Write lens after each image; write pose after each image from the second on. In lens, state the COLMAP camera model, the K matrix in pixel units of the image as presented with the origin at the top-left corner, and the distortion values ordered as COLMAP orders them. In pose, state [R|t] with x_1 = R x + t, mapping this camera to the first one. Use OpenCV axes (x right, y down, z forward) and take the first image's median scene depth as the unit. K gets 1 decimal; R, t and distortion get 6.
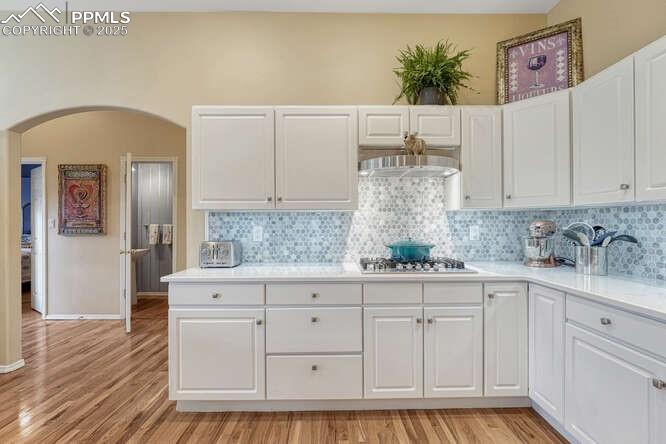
lens RADIAL K [[287.1, 0, 330.2], [0, 287.1, 222.5], [0, 0, 1]] dist [-0.003845, -0.000012]
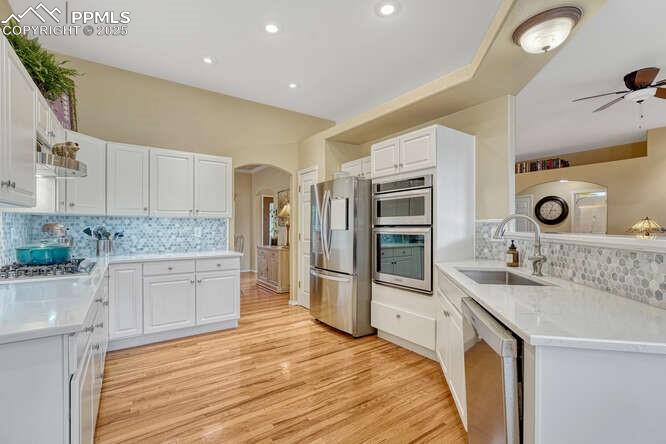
lens RADIAL K [[308.2, 0, 335.5], [0, 308.2, 230.2], [0, 0, 1]] dist [-0.000511, -0.000089]
pose [[-0.564287, -0.005992, 0.825557, -0.975740], [-0.001171, 0.999978, 0.006457, 0.010504], [-0.825578, 0.002677, -0.564282, 0.680465]]
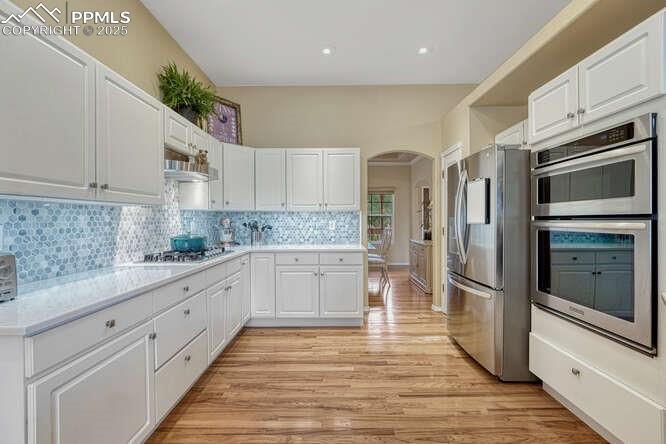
lens RADIAL K [[287.1, 0, 330.2], [0, 287.1, 222.5], [0, 0, 1]] dist [-0.003845, -0.000012]
pose [[0.027323, -0.006952, 0.999602, -0.782270], [0.001911, 0.999974, 0.006902, 0.006939], [-0.999625, 0.001722, 0.027336, 0.335028]]
